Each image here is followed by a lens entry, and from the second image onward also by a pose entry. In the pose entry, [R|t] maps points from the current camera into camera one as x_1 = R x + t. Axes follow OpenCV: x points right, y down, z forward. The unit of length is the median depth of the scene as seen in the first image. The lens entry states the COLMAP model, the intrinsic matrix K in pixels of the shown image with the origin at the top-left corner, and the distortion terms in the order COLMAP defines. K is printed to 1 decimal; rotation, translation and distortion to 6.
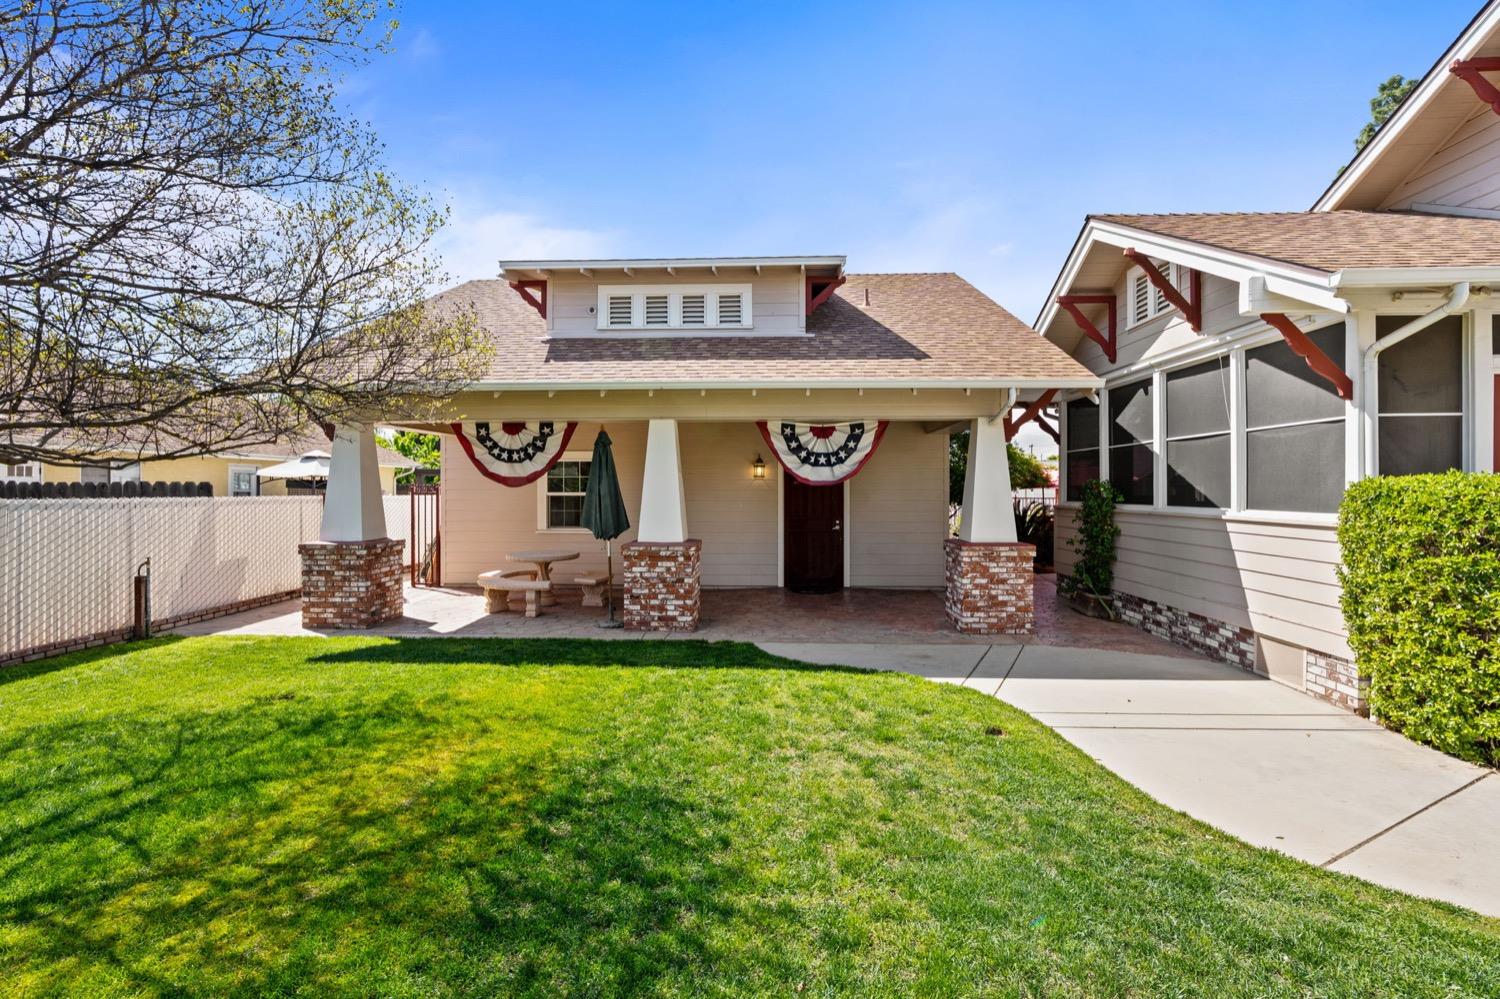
lens RADIAL K [[683.8, 0, 749.0], [0, 683.8, 490.0], [0, 0, 1]] dist [-0.012976, 0.003608]
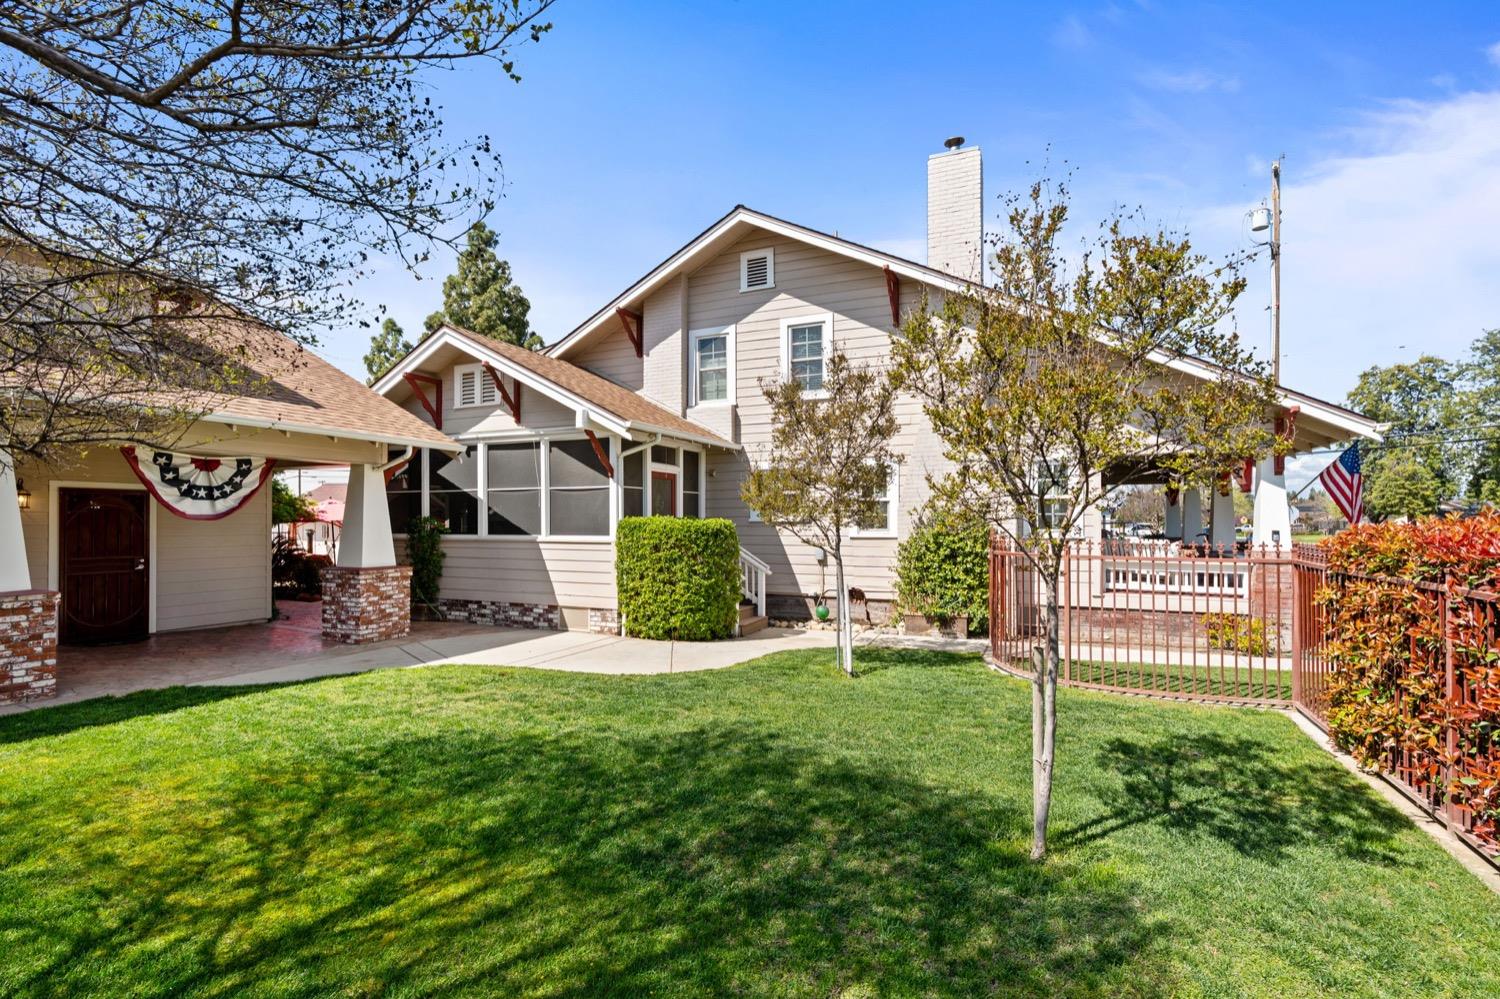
lens RADIAL K [[683.8, 0, 750.0], [0, 683.8, 510.8], [0, 0, 1]] dist [-0.012976, 0.003608]
pose [[0.377685, 0.015911, 0.925797, -0.641012], [0.002486, 0.999831, -0.018198, -0.000145], [-0.925931, 0.009174, 0.377582, -0.102158]]
